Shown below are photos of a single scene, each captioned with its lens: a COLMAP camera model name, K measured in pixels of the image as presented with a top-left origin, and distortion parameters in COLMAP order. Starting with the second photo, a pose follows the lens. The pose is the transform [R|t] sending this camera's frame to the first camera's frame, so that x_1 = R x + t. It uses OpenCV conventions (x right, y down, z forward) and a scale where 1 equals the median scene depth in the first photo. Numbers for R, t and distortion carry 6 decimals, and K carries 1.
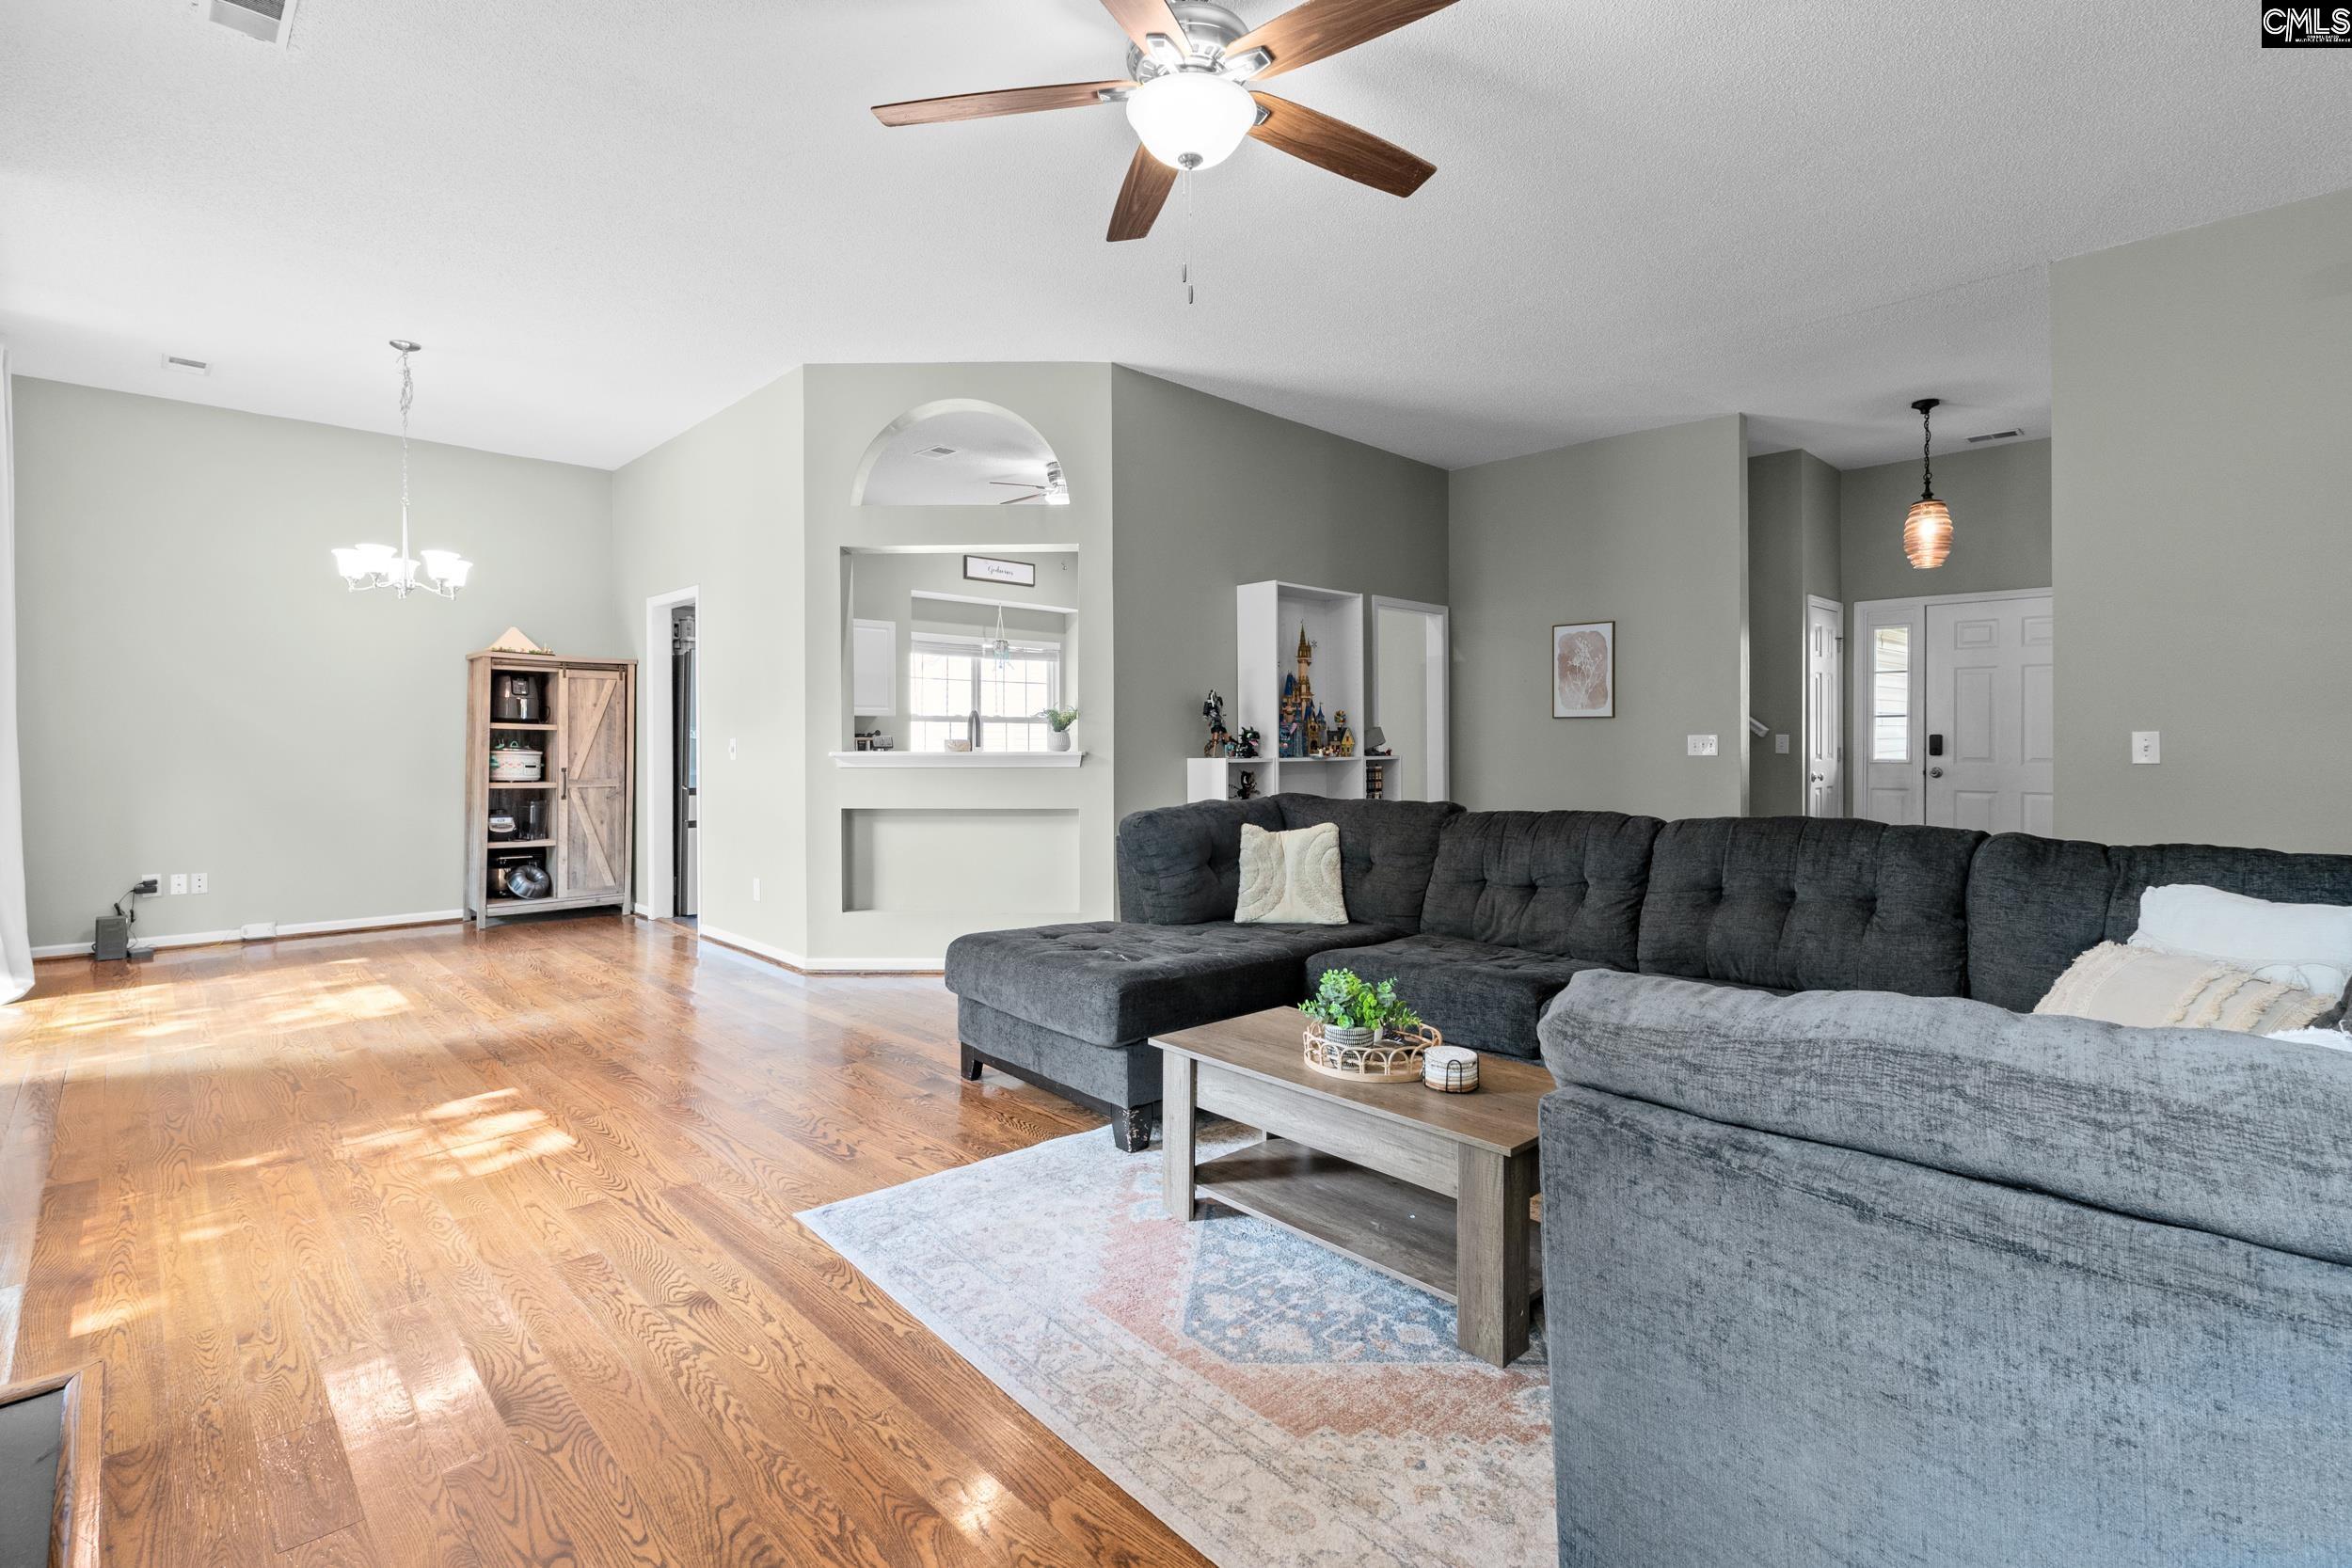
lens RADIAL K [[1094.0, 0, 1176.6], [0, 1094.0, 759.2], [0, 0, 1]] dist [-0.000825, -0.000554]
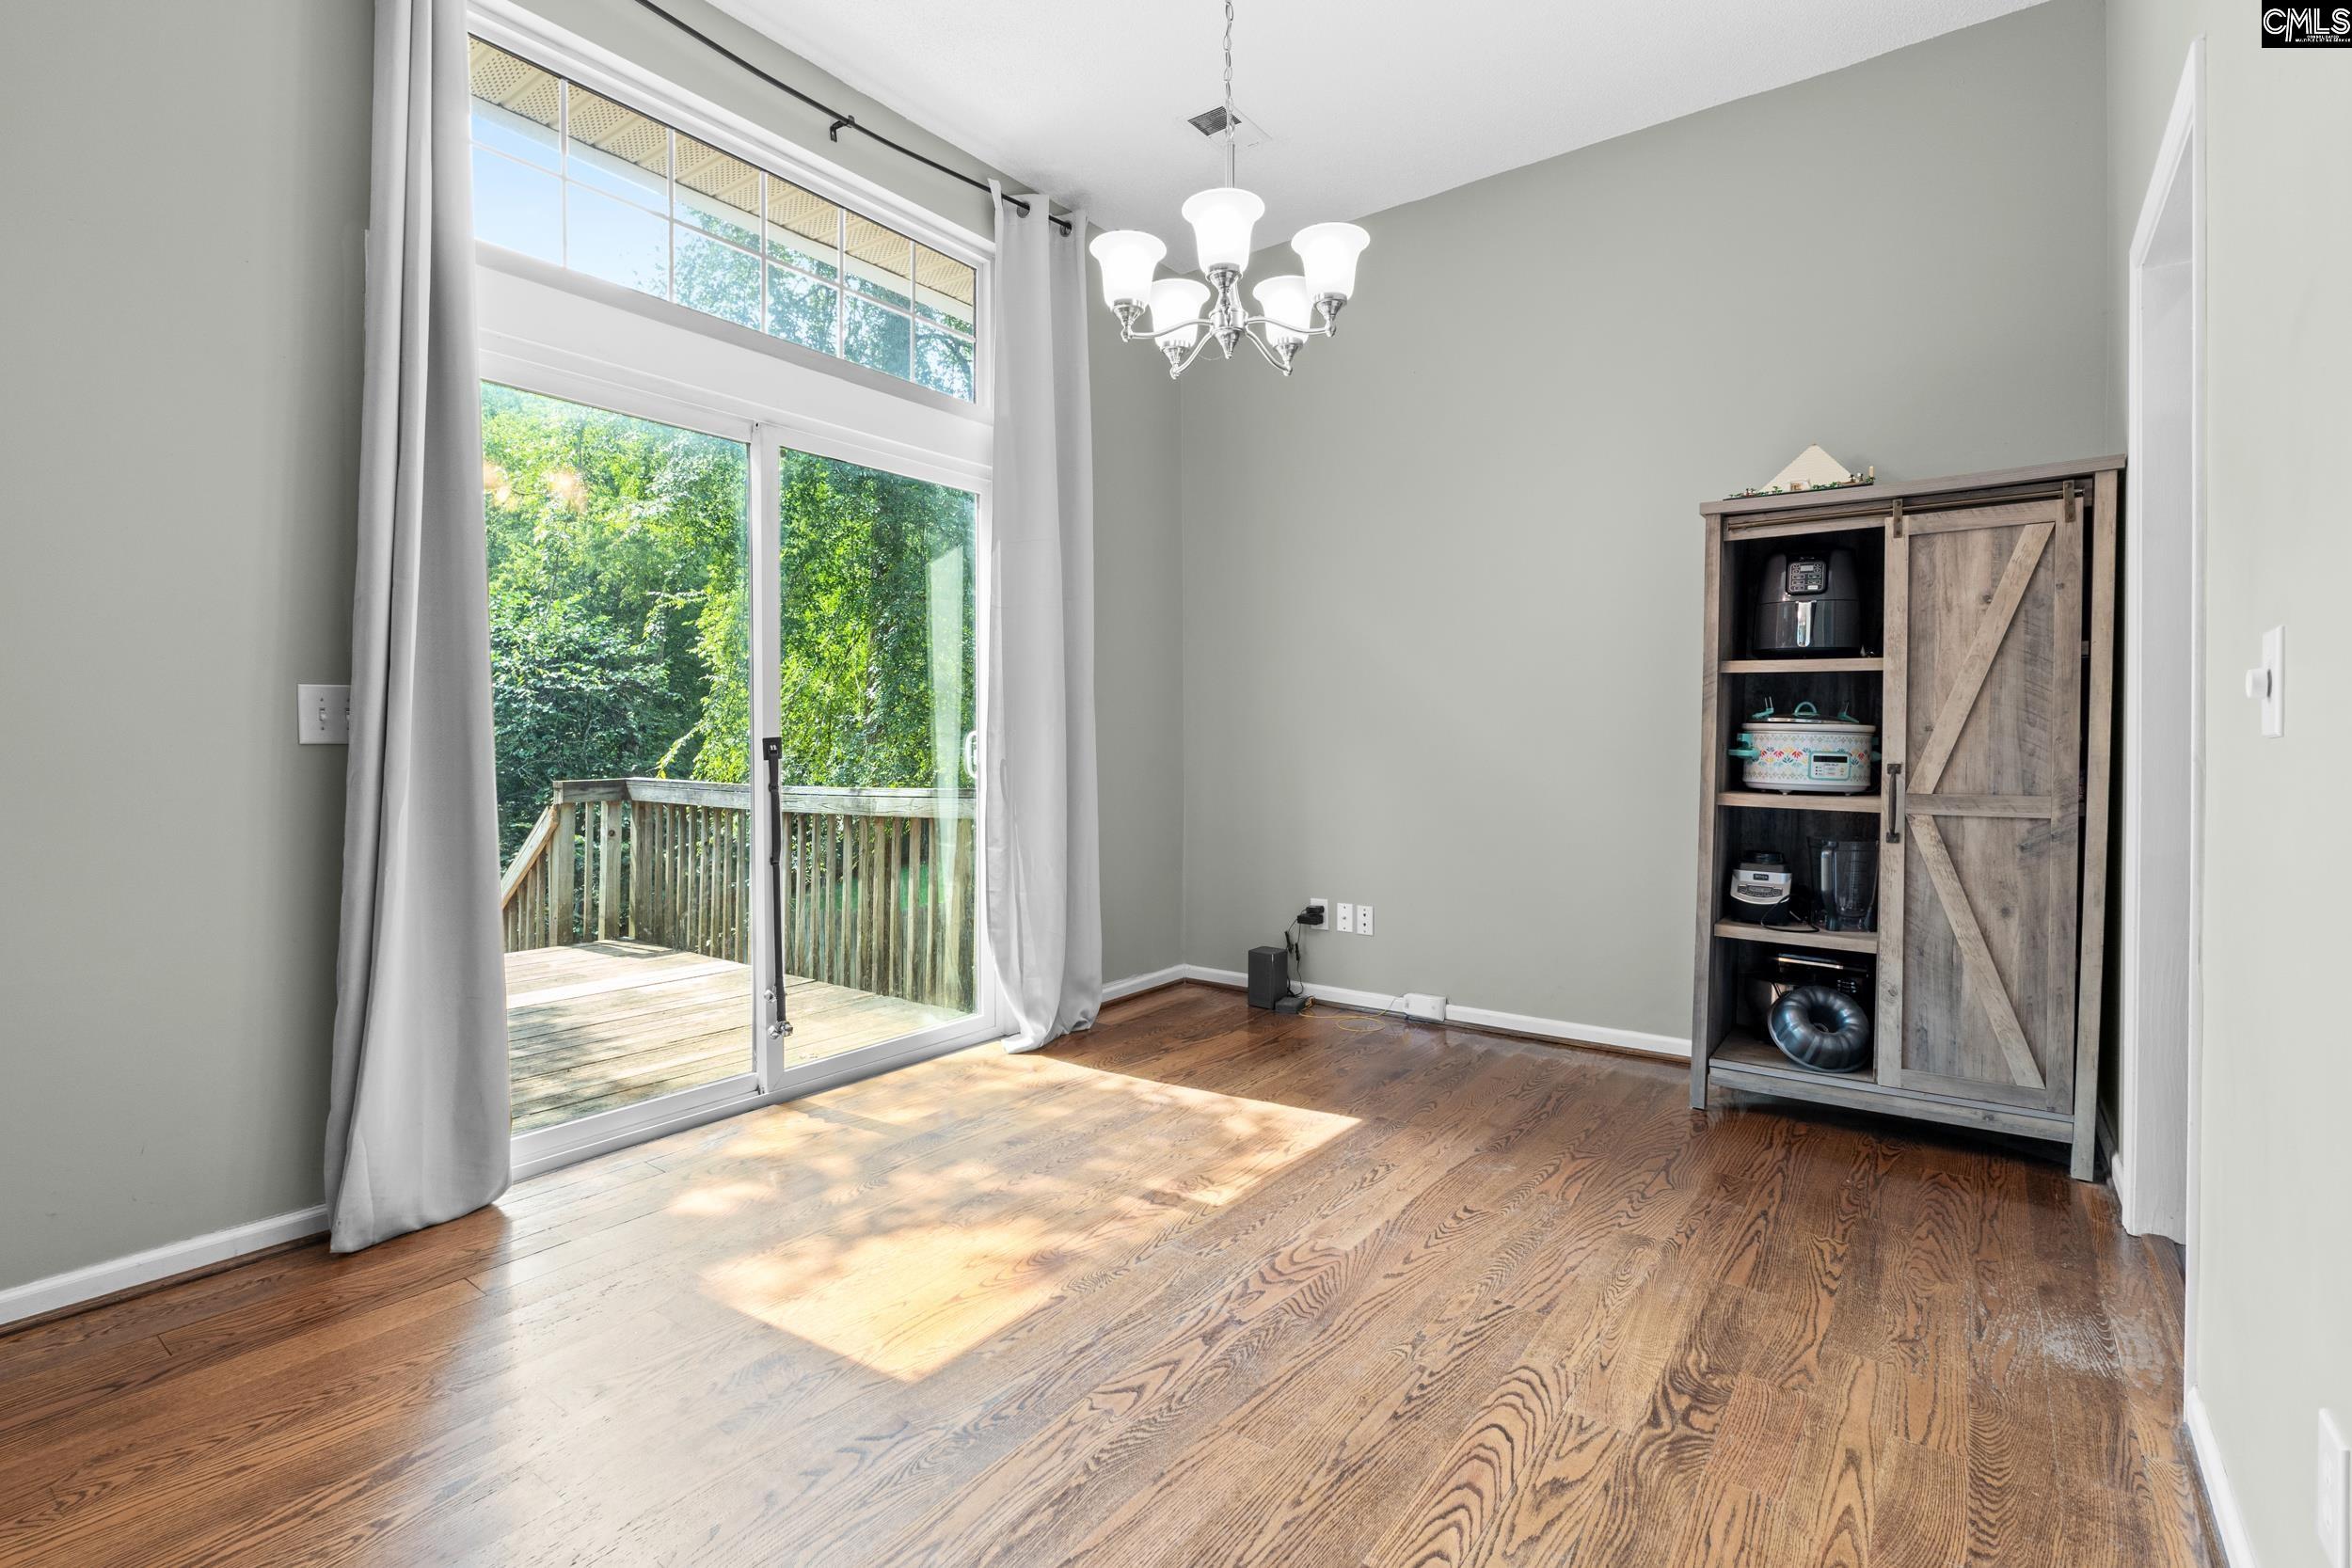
lens RADIAL K [[1094.0, 0, 1176.6], [0, 1094.0, 759.2], [0, 0, 1]] dist [-0.000825, -0.000554]
pose [[0.147487, 0.013611, -0.988970, -0.203485], [-0.014469, 0.999828, 0.011603, 0.005400], [0.988958, 0.012598, 0.147659, 0.680567]]
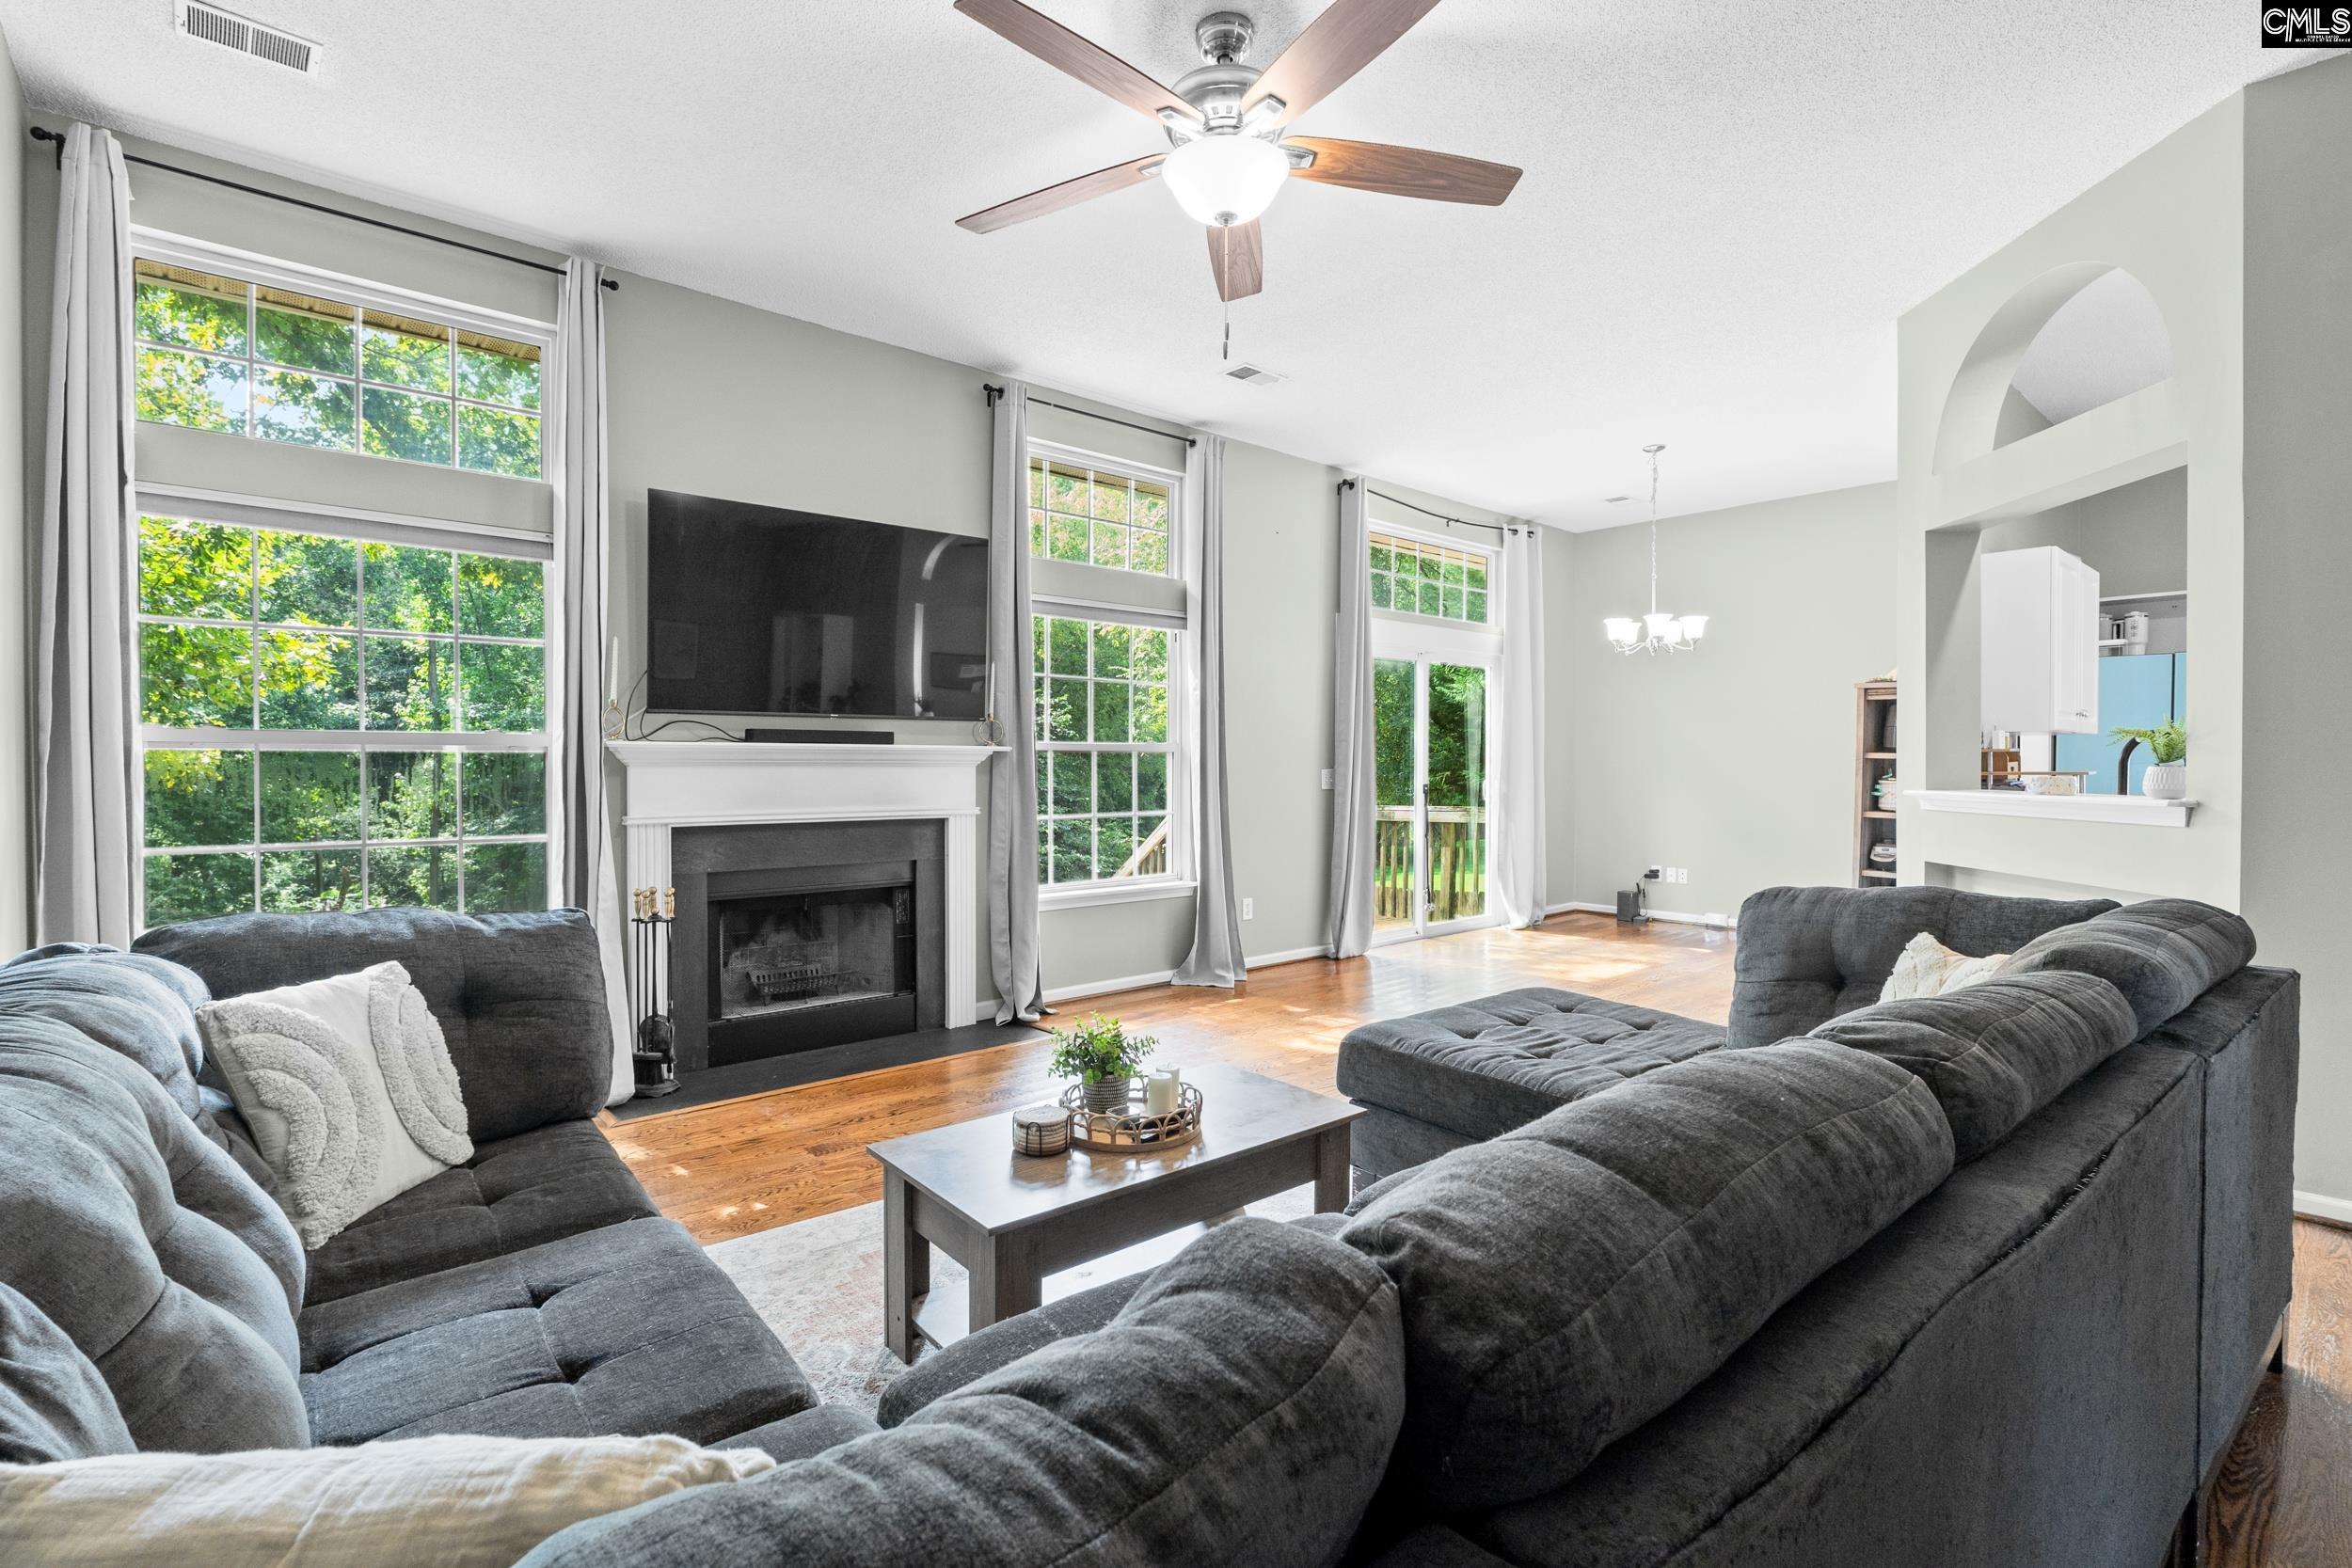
lens RADIAL K [[1094.0, 0, 1176.6], [0, 1094.0, 759.2], [0, 0, 1]] dist [-0.000825, -0.000554]
pose [[-0.053424, -0.000835, -0.998572, 0.406026], [-0.015403, 0.999881, -0.000012, -0.016608], [0.998453, 0.015381, -0.053430, 0.397017]]
